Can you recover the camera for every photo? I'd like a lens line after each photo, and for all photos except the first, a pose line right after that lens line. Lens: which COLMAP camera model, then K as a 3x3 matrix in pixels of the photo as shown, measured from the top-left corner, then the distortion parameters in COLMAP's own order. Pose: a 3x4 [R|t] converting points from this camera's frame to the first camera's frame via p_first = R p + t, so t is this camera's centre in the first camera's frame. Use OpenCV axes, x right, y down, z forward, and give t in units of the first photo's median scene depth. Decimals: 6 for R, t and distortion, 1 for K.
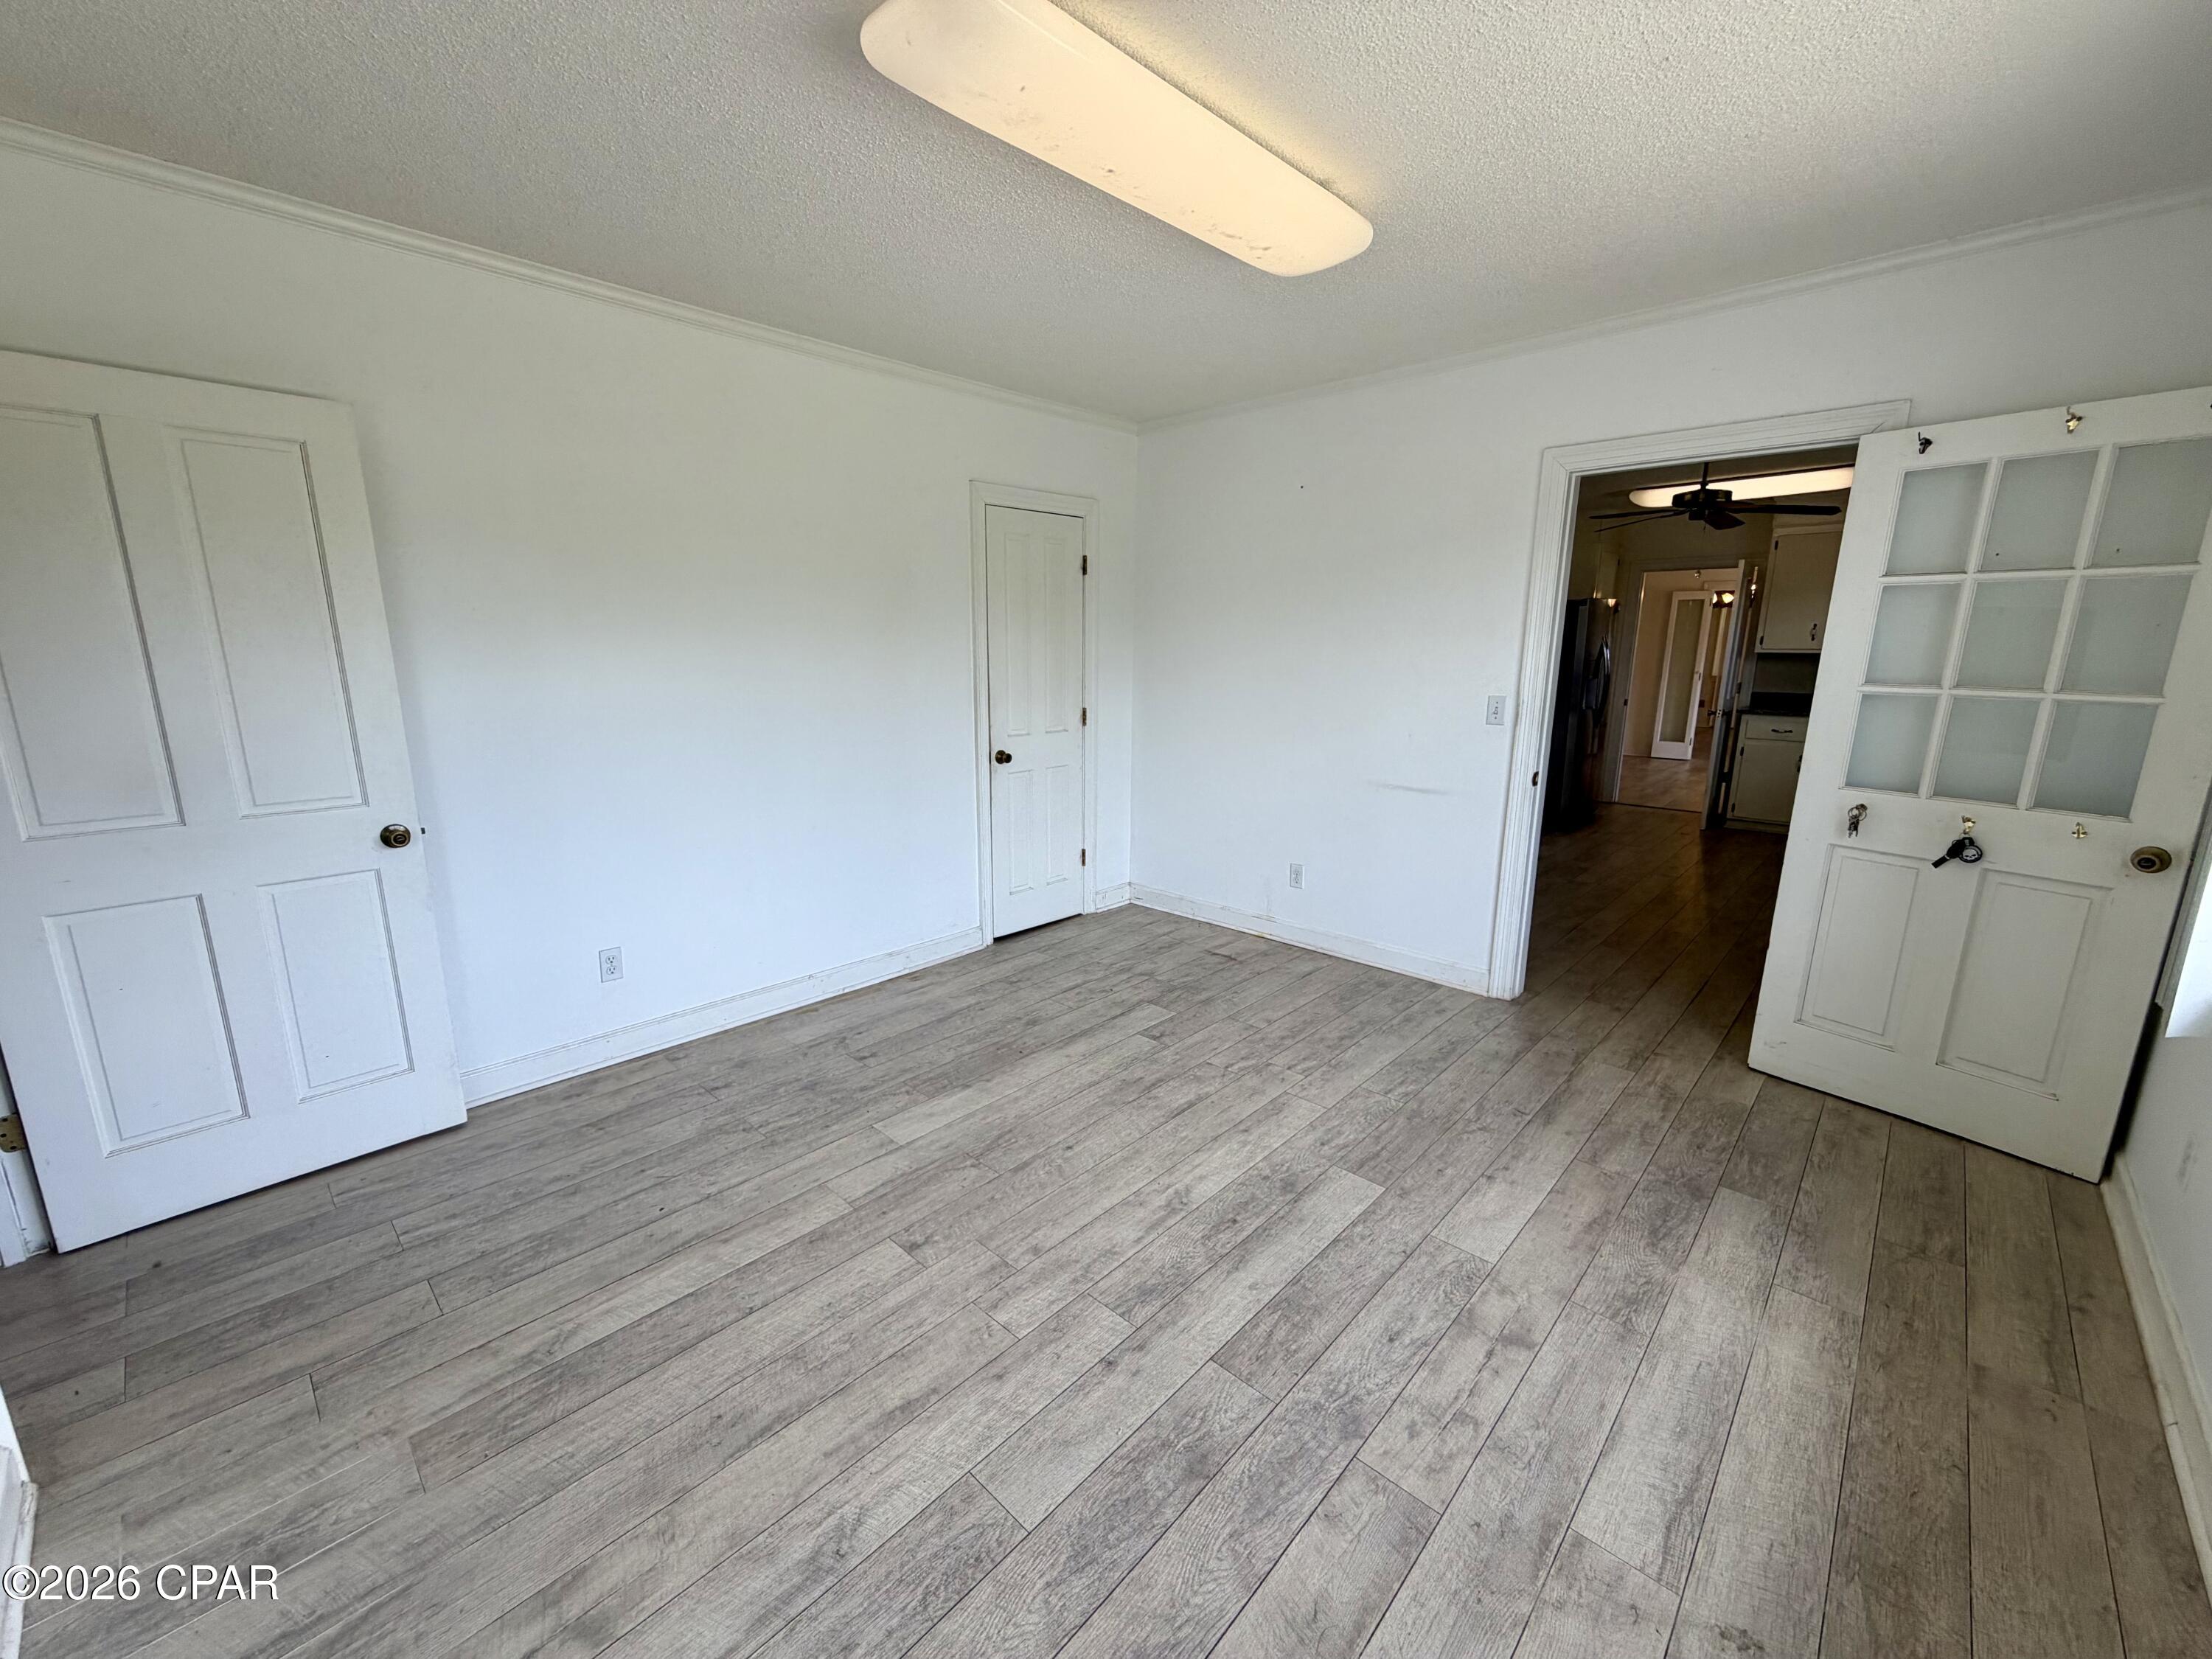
lens RADIAL K [[881.8, 0, 1097.8], [0, 881.8, 845.2], [0, 0, 1]] dist [0.000322, -0.000136]
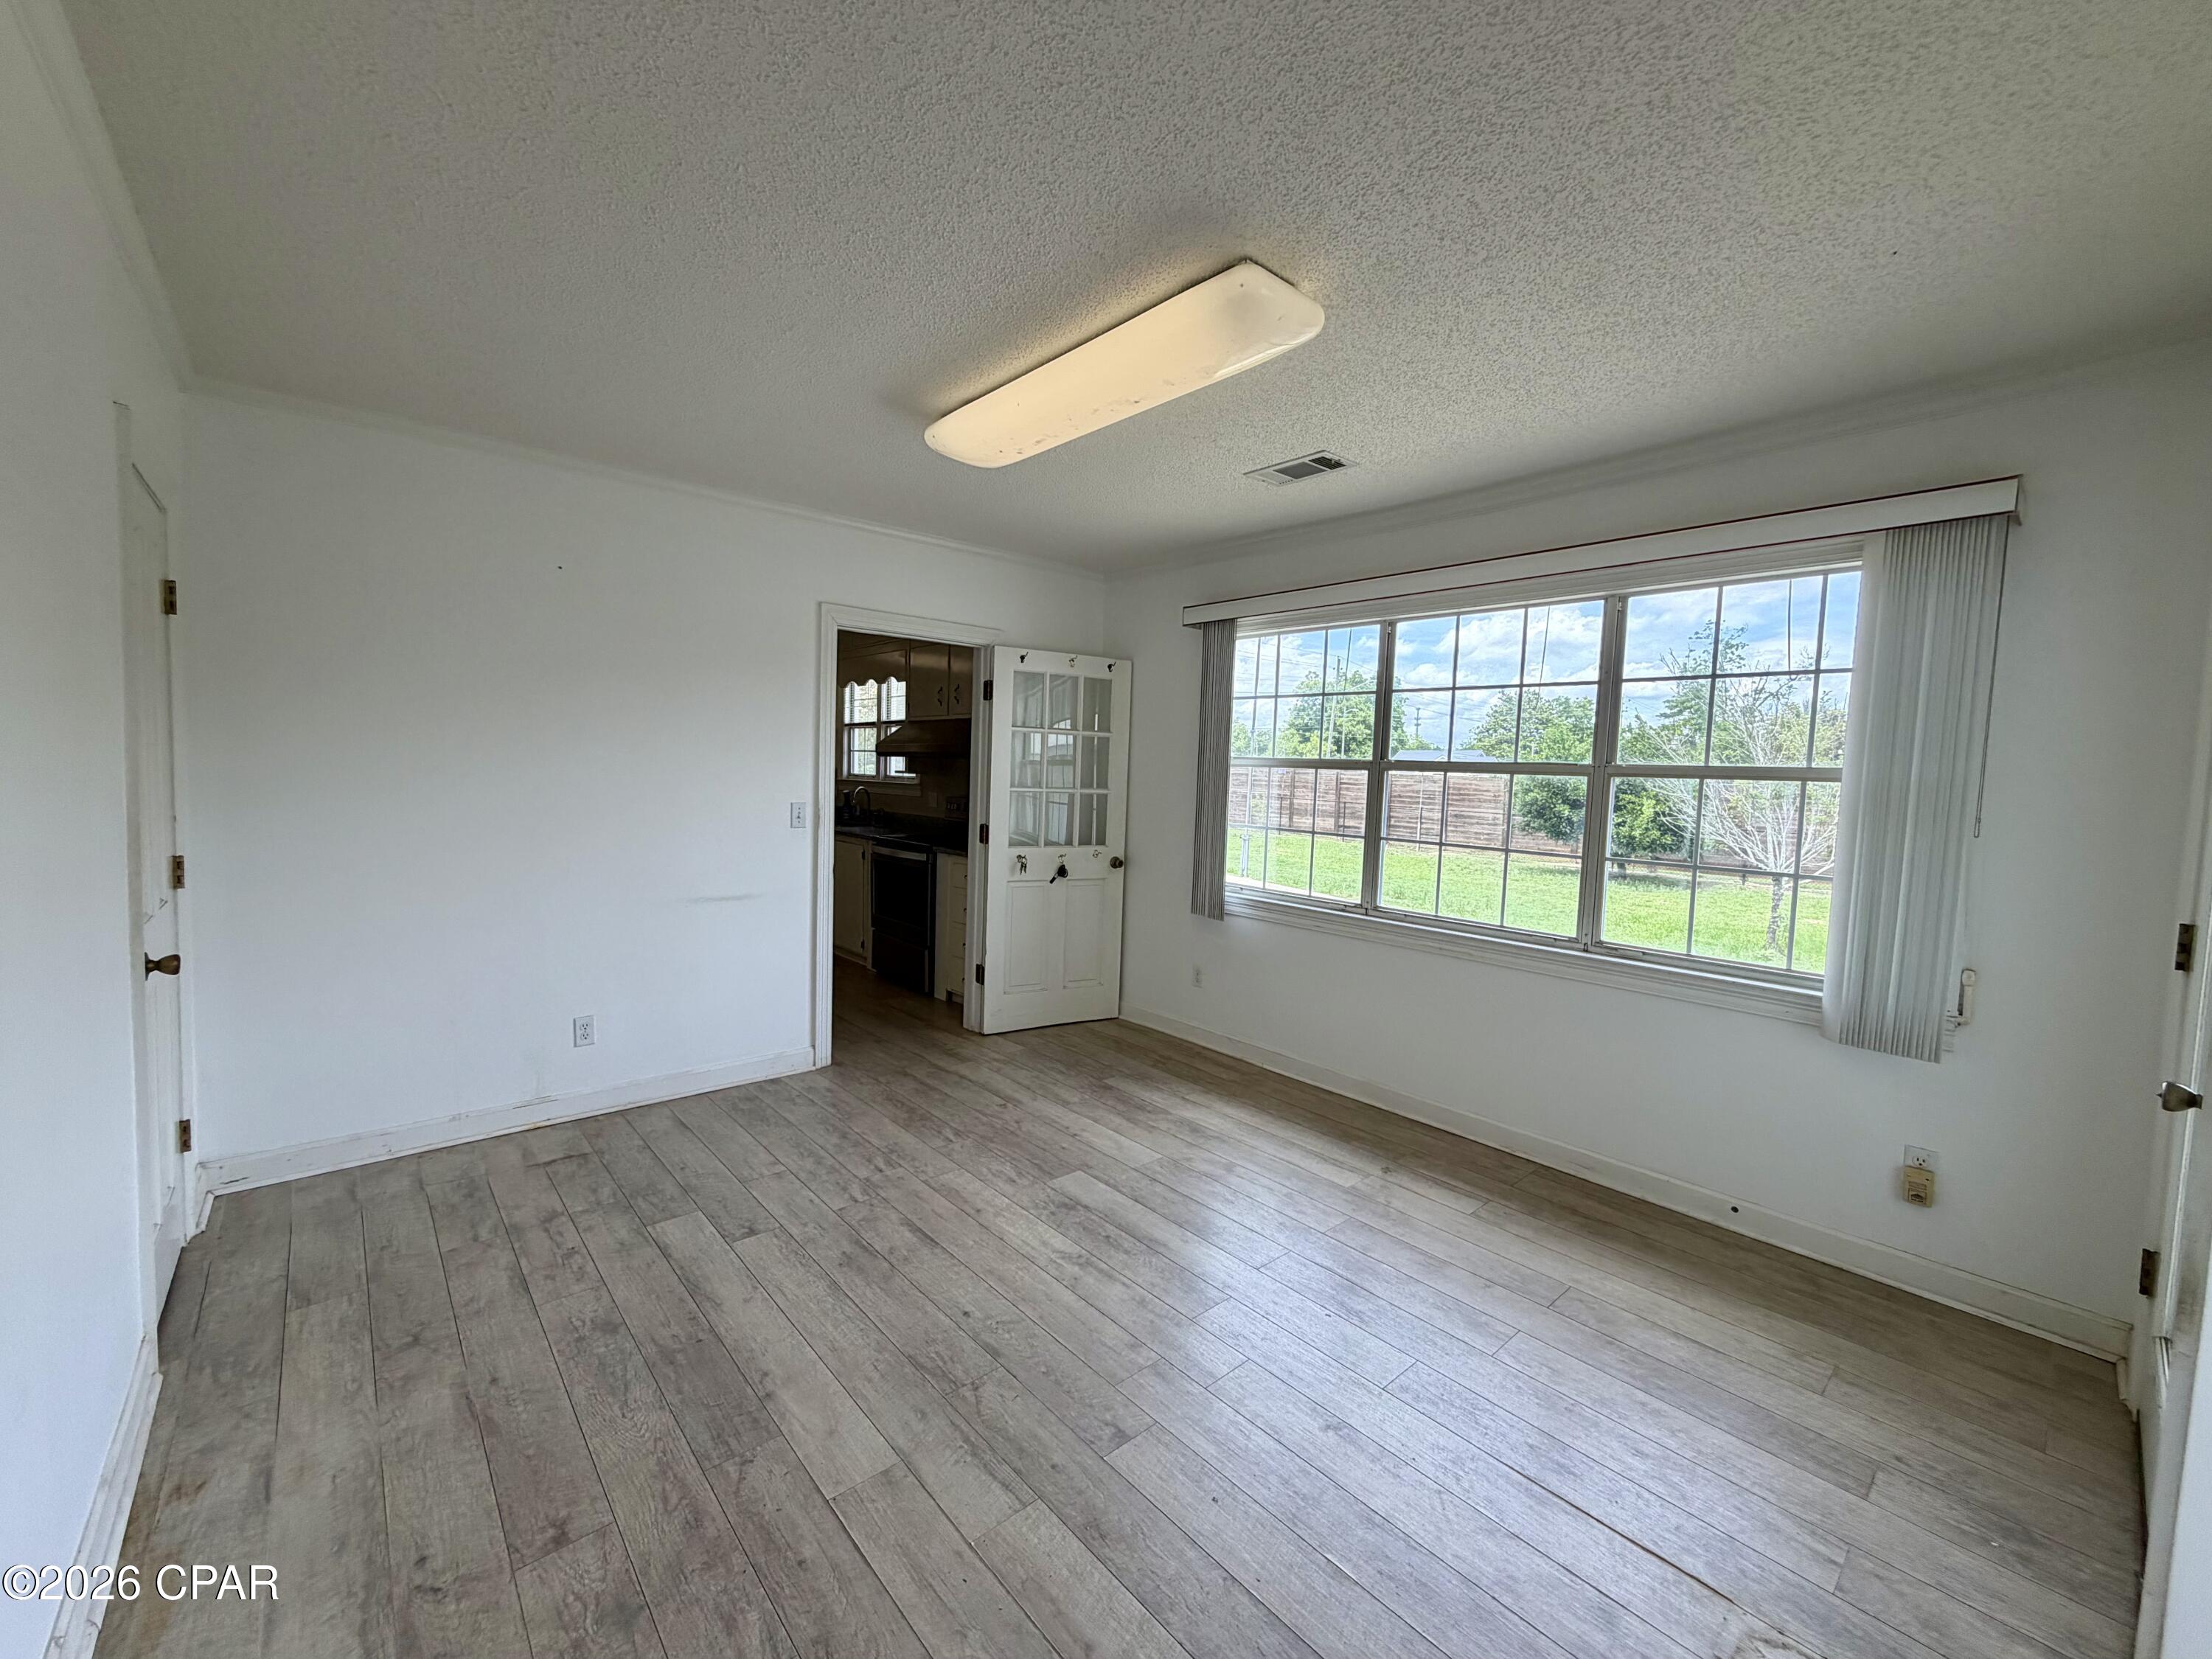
lens RADIAL K [[881.8, 0, 1107.8], [0, 881.8, 845.4], [0, 0, 1]] dist [0.000322, -0.000136]
pose [[0.087574, -0.083580, 0.992646, -0.729908], [0.195024, 0.978629, 0.065194, -0.127065], [-0.976881, 0.187880, 0.102002, 0.573962]]
